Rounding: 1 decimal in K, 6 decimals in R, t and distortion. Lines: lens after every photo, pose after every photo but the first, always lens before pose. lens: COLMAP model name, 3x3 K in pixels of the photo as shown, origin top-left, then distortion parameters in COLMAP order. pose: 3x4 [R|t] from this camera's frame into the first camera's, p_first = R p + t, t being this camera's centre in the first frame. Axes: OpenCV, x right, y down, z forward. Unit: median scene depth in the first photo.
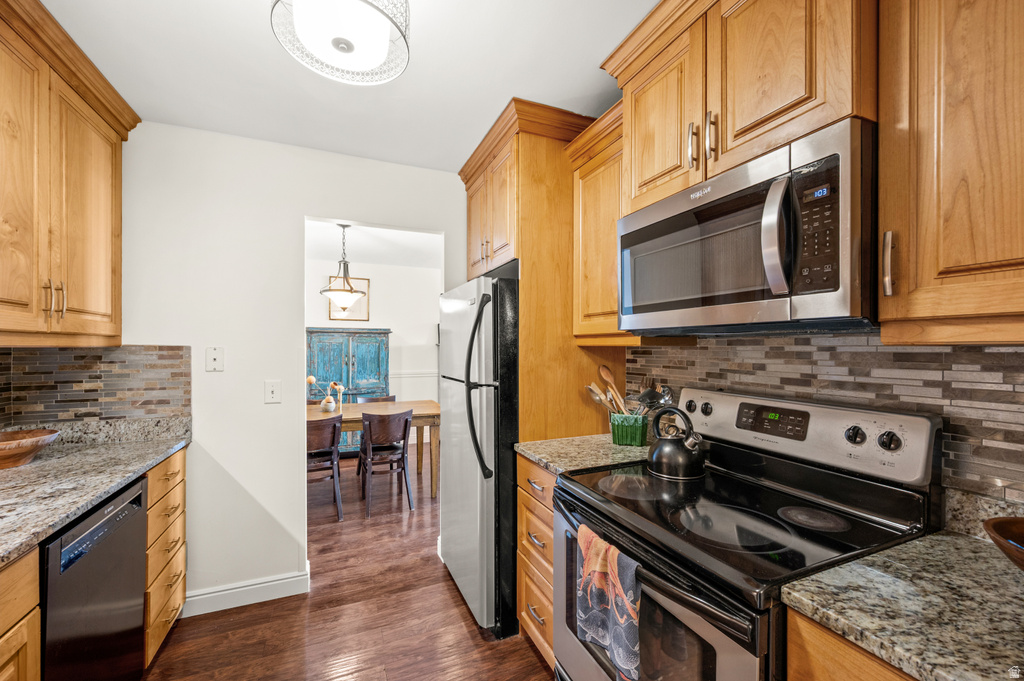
lens RADIAL K [[411.0, 0, 516.2], [0, 411.0, 348.2], [0, 0, 1]] dist [-0.005575, 0.000953]
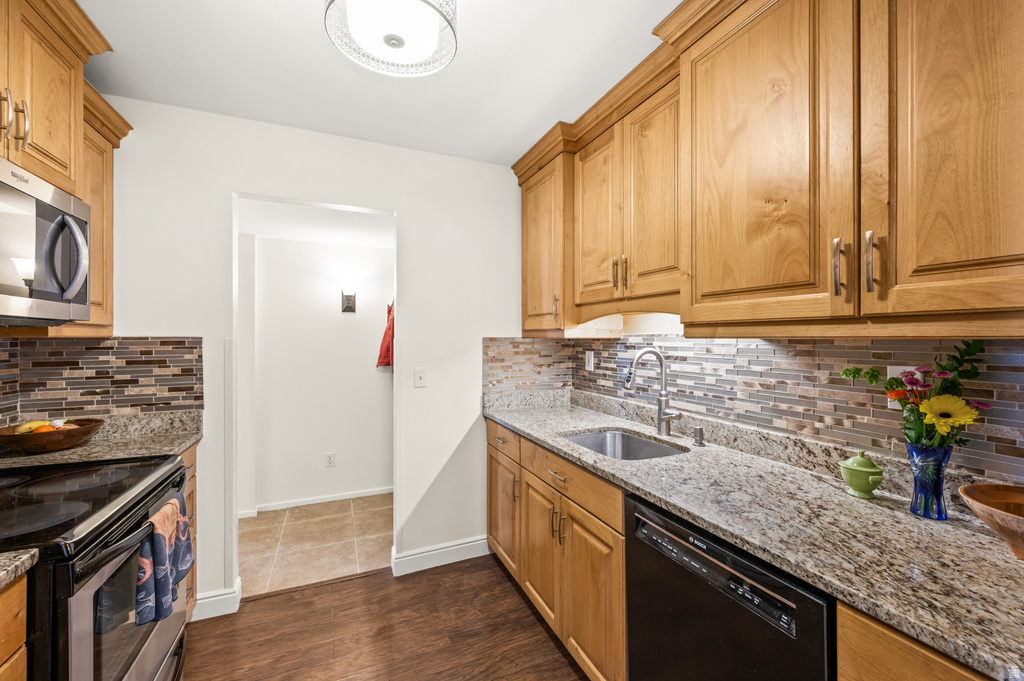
lens RADIAL K [[411.0, 0, 514.1], [0, 411.0, 336.2], [0, 0, 1]] dist [-0.005575, 0.000953]
pose [[-0.999990, -0.000737, -0.004490, -0.439544], [-0.000730, 0.999999, -0.001433, -0.003783], [0.004491, -0.001430, -0.999989, 1.247283]]
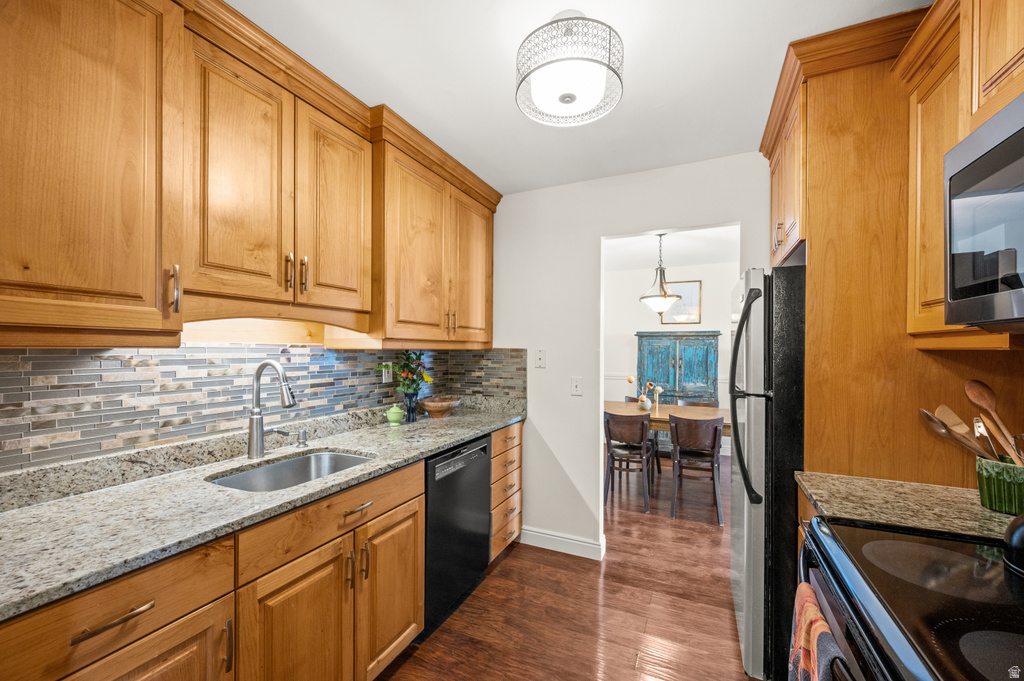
lens RADIAL K [[411.0, 0, 511.6], [0, 411.0, 352.1], [0, 0, 1]] dist [-0.005575, 0.000953]
pose [[0.658044, 0.007181, -0.752946, 0.235957], [-0.005468, 0.999974, 0.004758, -0.000759], [0.752960, 0.000986, 0.658066, 0.053058]]
